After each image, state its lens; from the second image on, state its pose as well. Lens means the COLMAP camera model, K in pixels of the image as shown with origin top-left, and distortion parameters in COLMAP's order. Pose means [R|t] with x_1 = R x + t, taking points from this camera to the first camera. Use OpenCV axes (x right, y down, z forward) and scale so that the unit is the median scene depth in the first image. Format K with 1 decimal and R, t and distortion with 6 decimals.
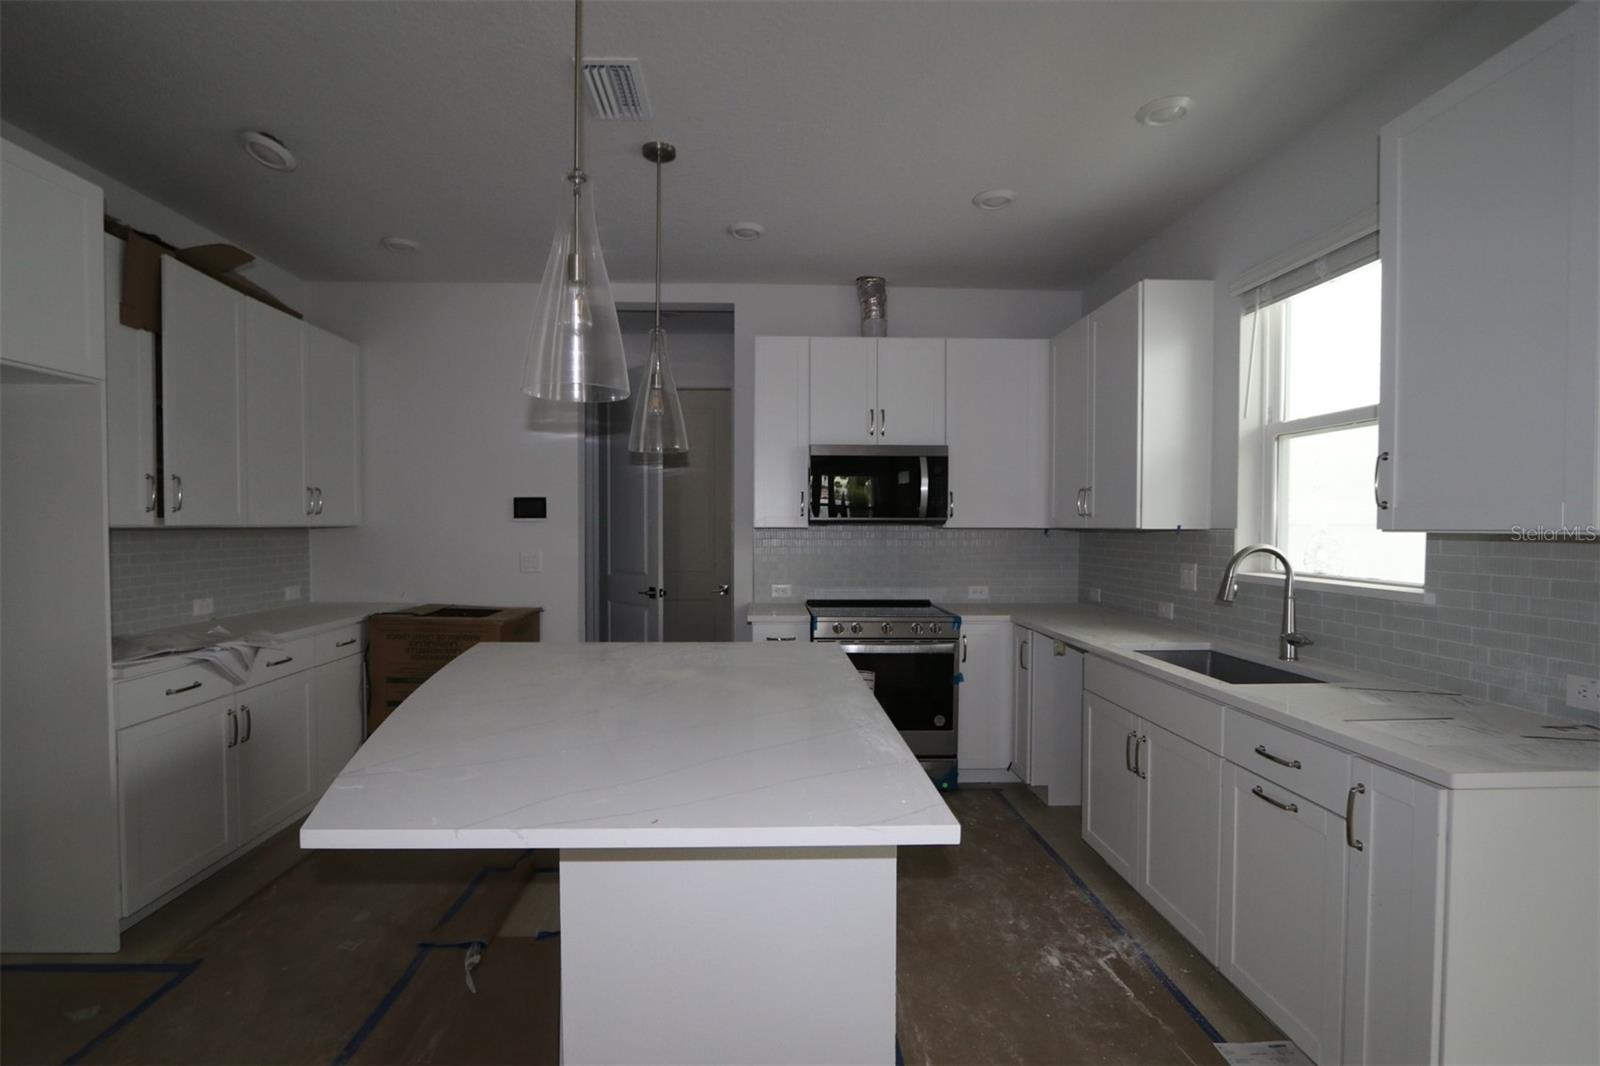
lens RADIAL K [[752.7, 0, 775.2], [0, 752.7, 544.3], [0, 0, 1]] dist [-0.002045, -0.000013]
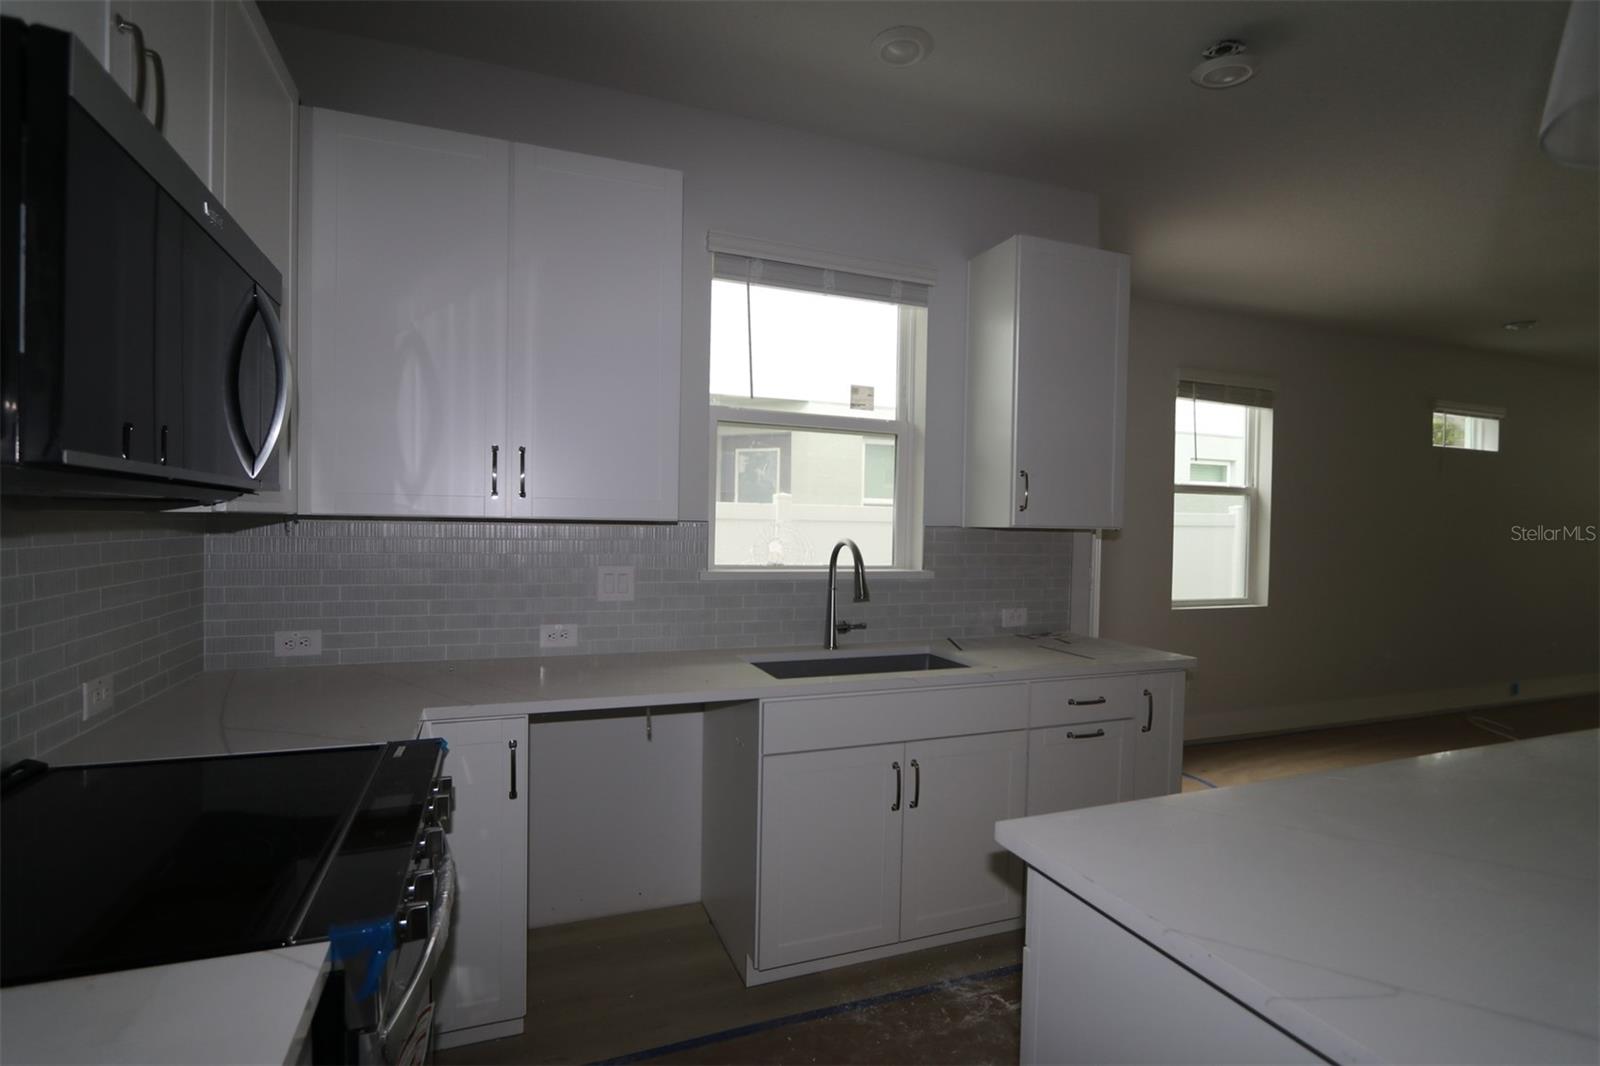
lens RADIAL K [[752.7, 0, 775.2], [0, 752.7, 544.3], [0, 0, 1]] dist [-0.002045, -0.000013]
pose [[-0.329164, -0.041794, 0.943347, -0.110123], [0.005007, 0.998929, 0.046004, -0.015949], [-0.944259, 0.019866, -0.328602, 0.568965]]
